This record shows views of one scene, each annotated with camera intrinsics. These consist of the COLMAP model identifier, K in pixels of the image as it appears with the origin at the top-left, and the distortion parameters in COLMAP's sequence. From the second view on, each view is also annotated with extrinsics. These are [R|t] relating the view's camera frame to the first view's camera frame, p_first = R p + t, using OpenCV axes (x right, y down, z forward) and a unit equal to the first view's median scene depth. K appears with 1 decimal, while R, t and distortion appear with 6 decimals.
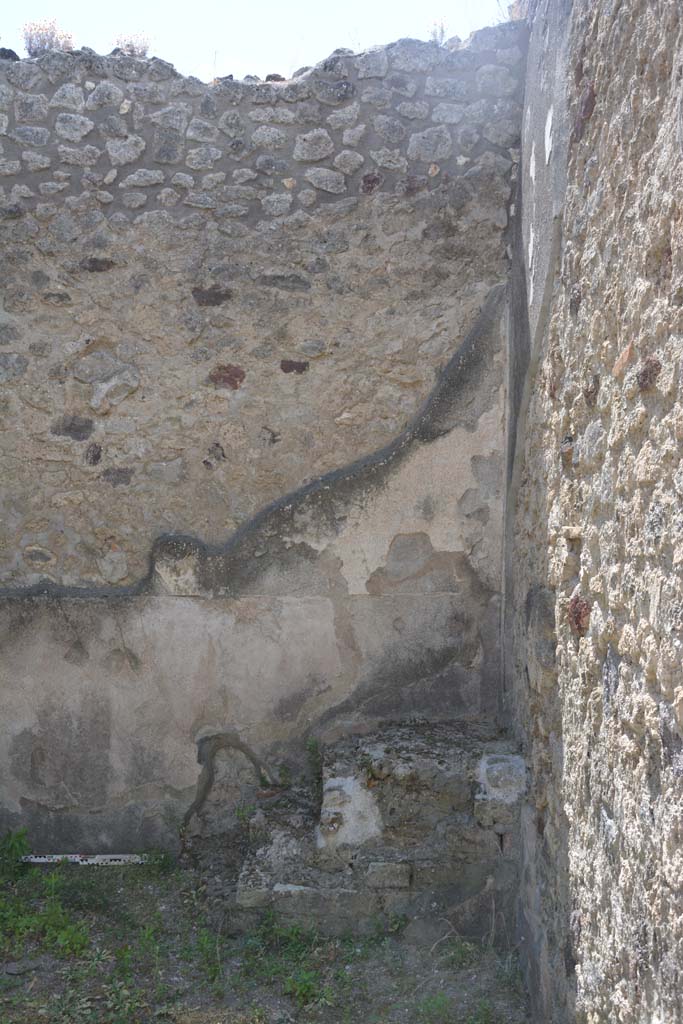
lens RADIAL K [[947.7, 0, 340.7], [0, 947.7, 517.3], [0, 0, 1]] dist [-0.093745, 0.202829]
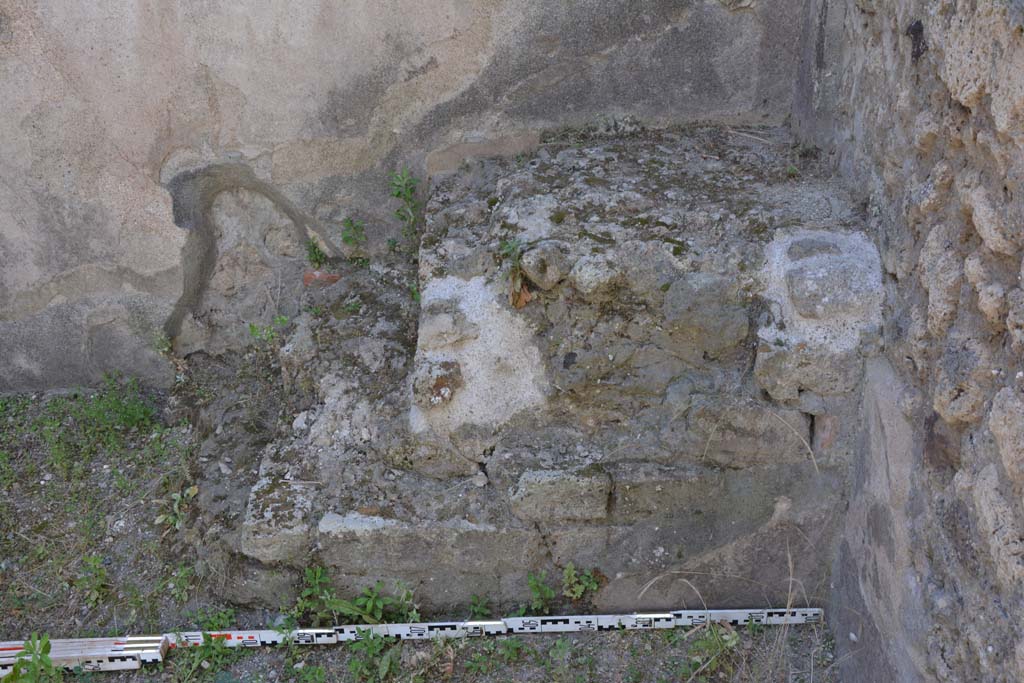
lens RADIAL K [[1107.8, 0, 511.9], [0, 1107.8, 335.2], [0, 0, 1]] dist [-0.032816, 0.284082]
pose [[0.999515, -0.030404, -0.006707, 0.026568], [0.029945, 0.879792, 0.474415, 0.041376], [-0.008523, -0.474386, 0.880276, 0.457698]]
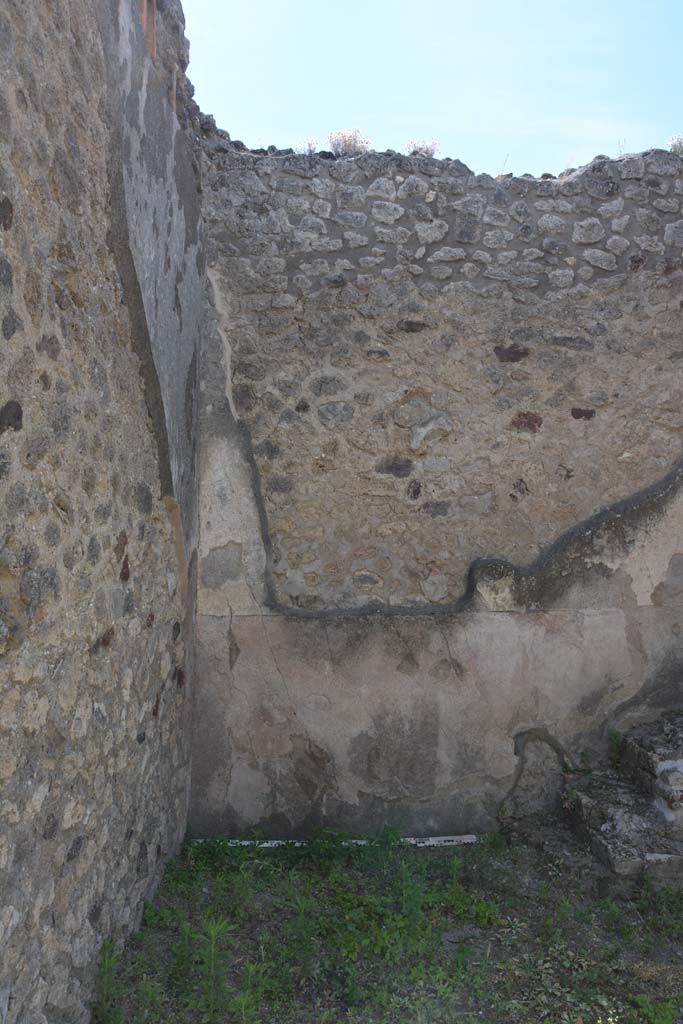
lens RADIAL K [[797.3, 0, 335.0], [0, 797.3, 509.6], [0, 0, 1]] dist [-0.166584, 0.123928]
pose [[0.999043, -0.014361, 0.041317, -0.406368], [0.015783, 0.999287, -0.034309, -0.011261], [-0.040795, 0.034929, 0.998557, 0.040194]]
